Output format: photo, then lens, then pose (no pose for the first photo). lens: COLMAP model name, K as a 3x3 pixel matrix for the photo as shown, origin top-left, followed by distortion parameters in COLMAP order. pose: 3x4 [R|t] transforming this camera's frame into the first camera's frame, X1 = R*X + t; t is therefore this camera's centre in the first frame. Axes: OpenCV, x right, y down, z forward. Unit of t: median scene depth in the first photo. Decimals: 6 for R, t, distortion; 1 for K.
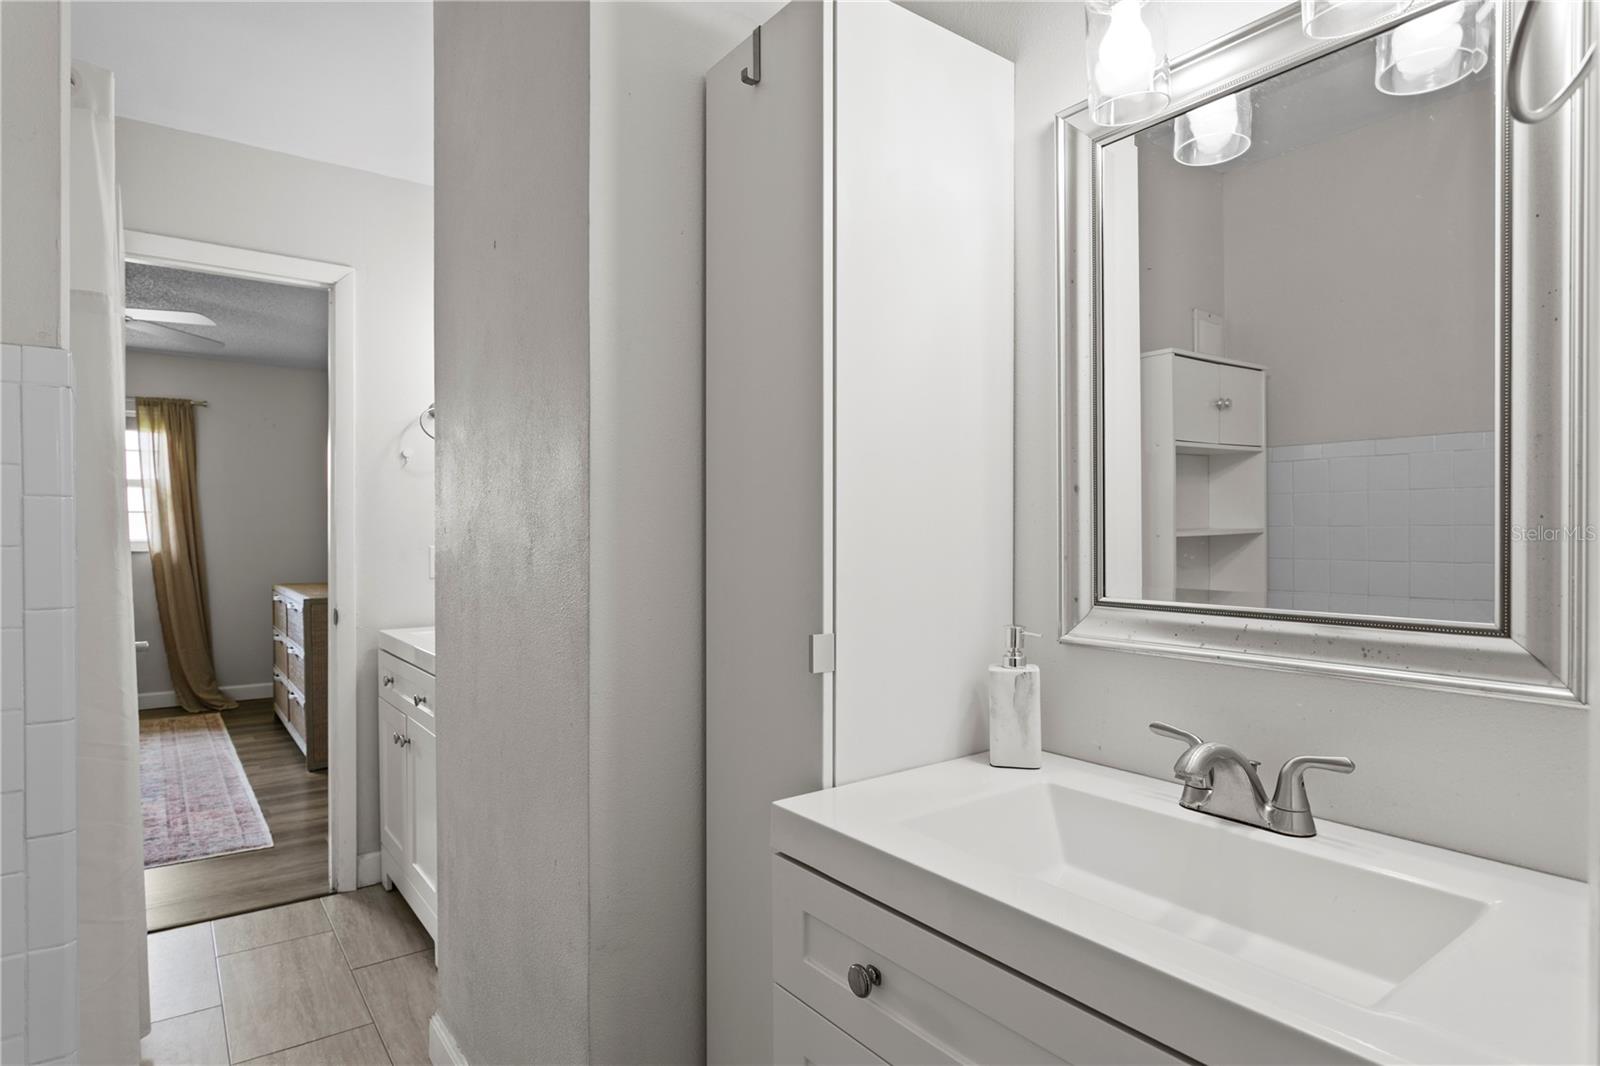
lens RADIAL K [[862.1, 0, 791.1], [0, 862.1, 540.3], [0, 0, 1]] dist [-0.009997, -0.003531]
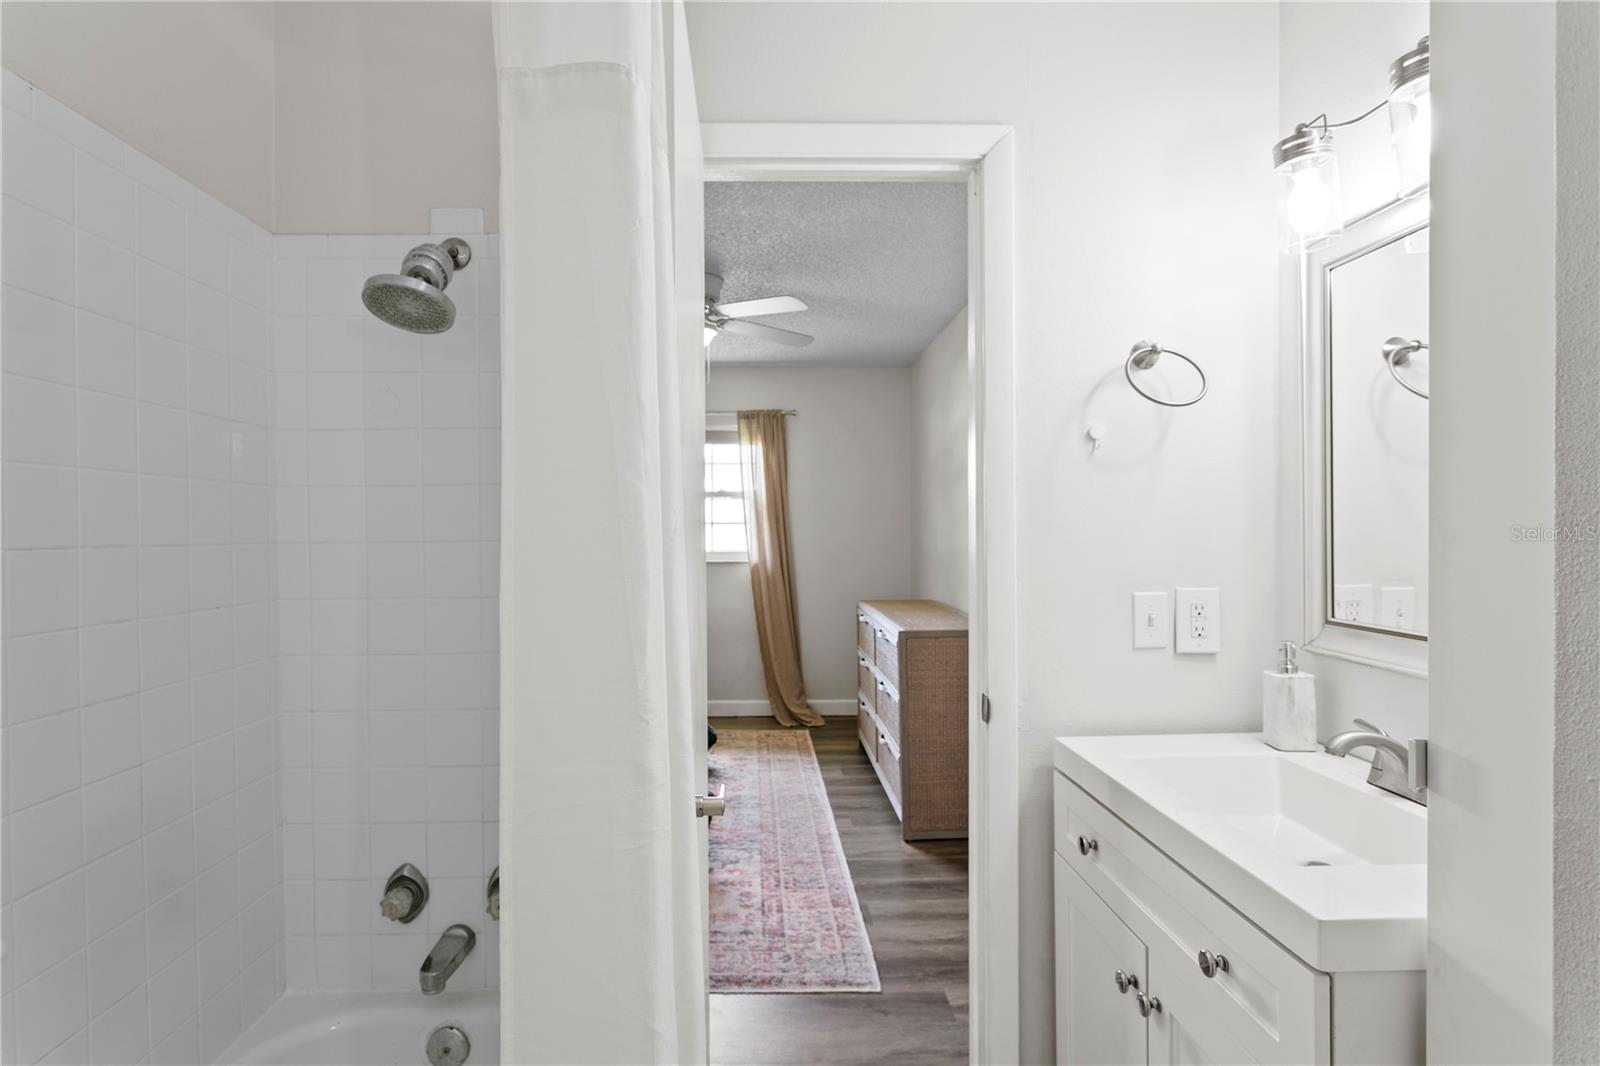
lens RADIAL K [[822.7, 0, 797.1], [0, 822.7, 537.5], [0, 0, 1]] dist [-0.002015, 0.007931]
pose [[0.830337, -0.003697, -0.557249, -0.172565], [0.004848, 0.999988, 0.000590, -0.017875], [0.557240, -0.003192, 0.830345, 0.241897]]
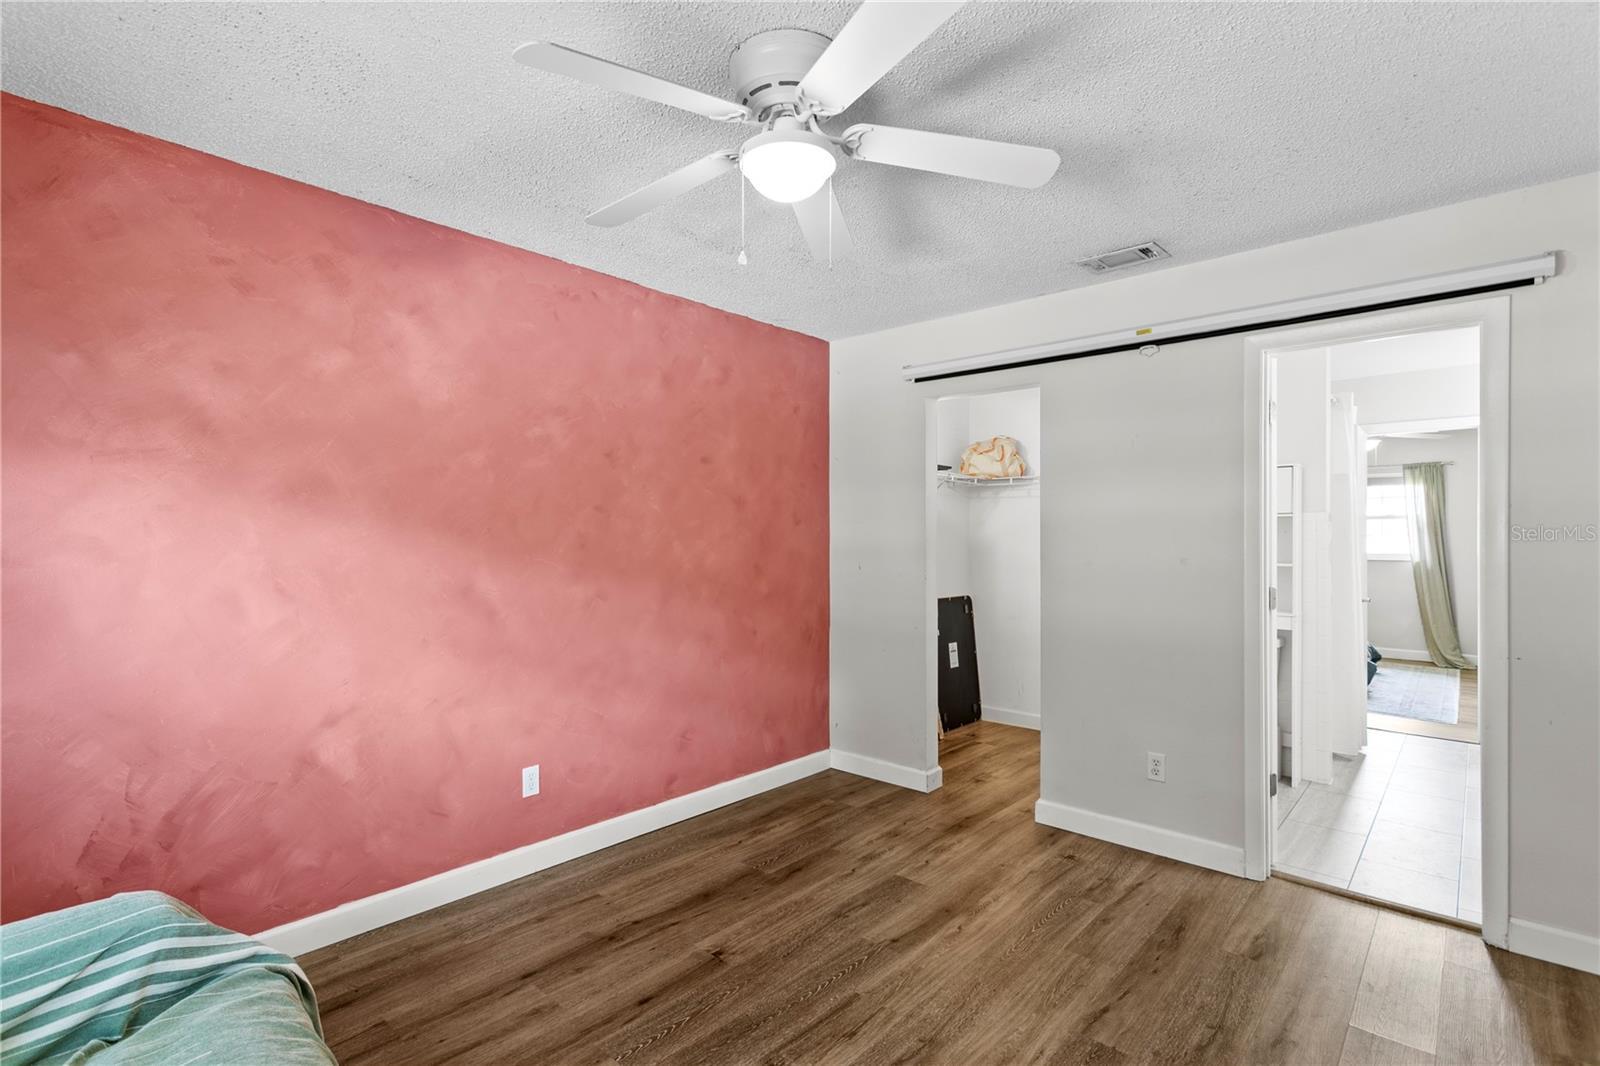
lens RADIAL K [[763.7, 0, 761.6], [0, 763.7, 543.0], [0, 0, 1]] dist [0.000791, -0.000470]
pose [[0.220999, 0.000879, -0.975274, 0.395335], [-0.004283, 0.999991, -0.000069, -0.016082], [0.975265, 0.004192, 0.221000, -0.528476]]
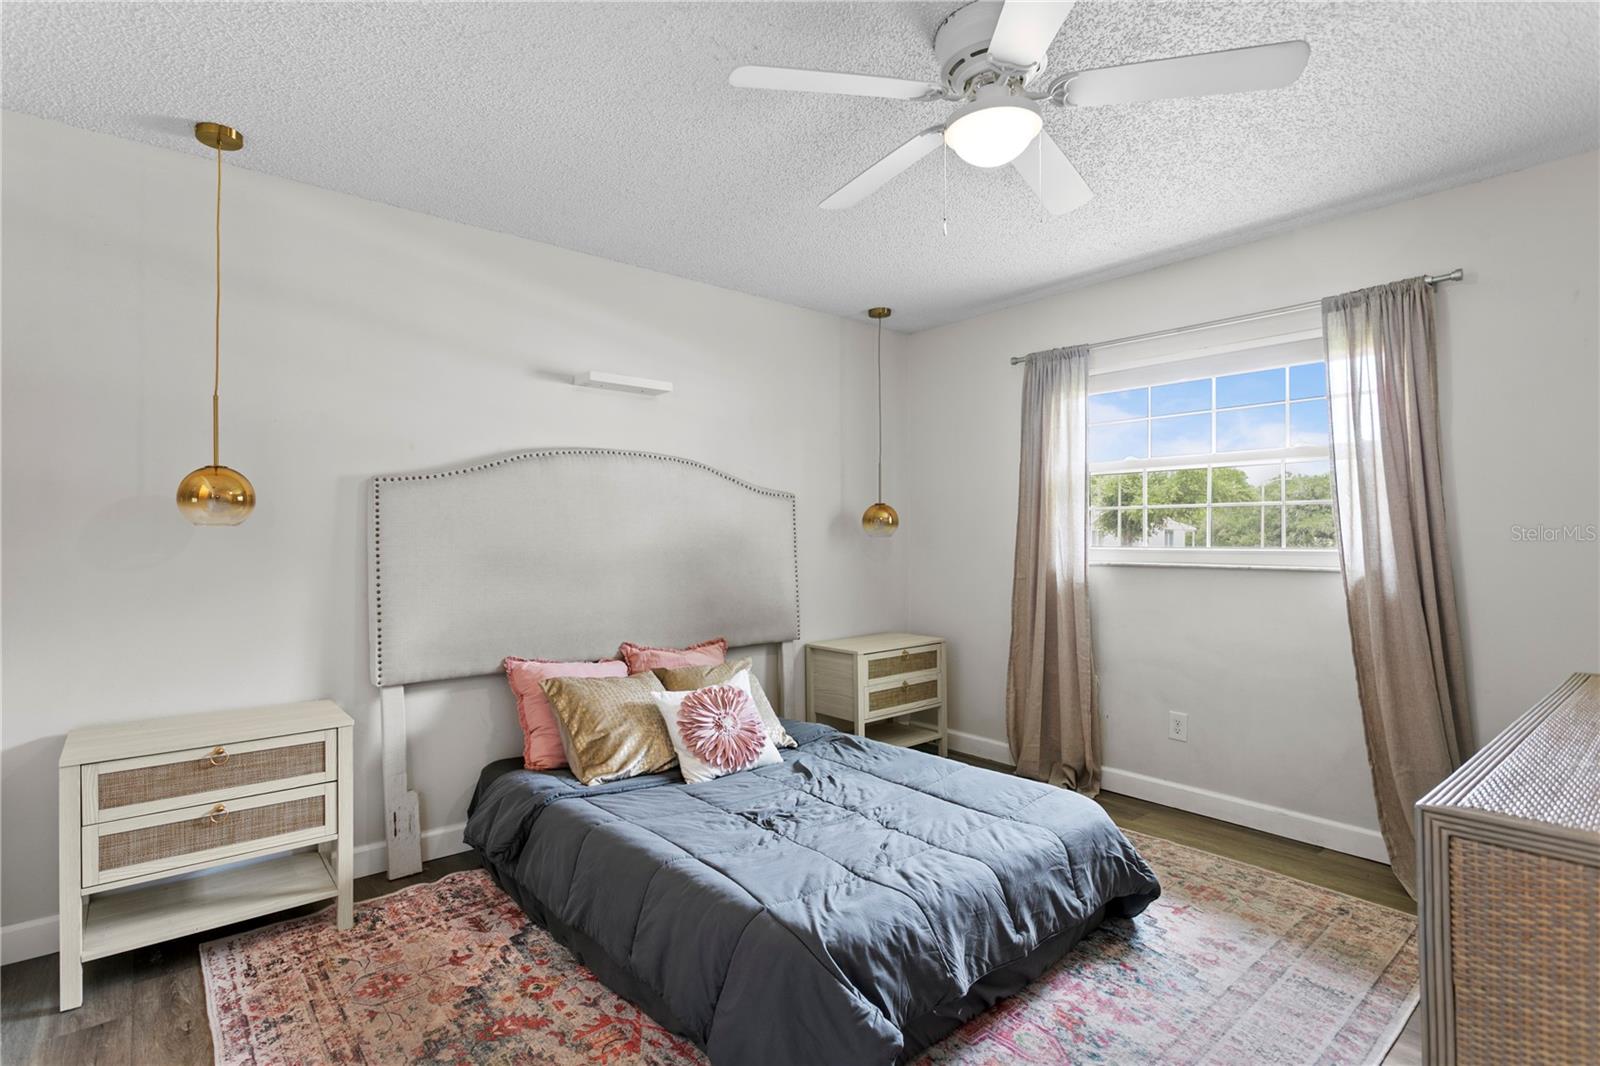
lens RADIAL K [[775.8, 0, 761.0], [0, 775.8, 547.0], [0, 0, 1]] dist [0.016346, 0.000563]
pose [[0.047809, 0.006711, -0.998834, -0.287209], [-0.000516, 0.999977, 0.006694, -0.007173], [0.998856, 0.000196, 0.047812, 0.657154]]
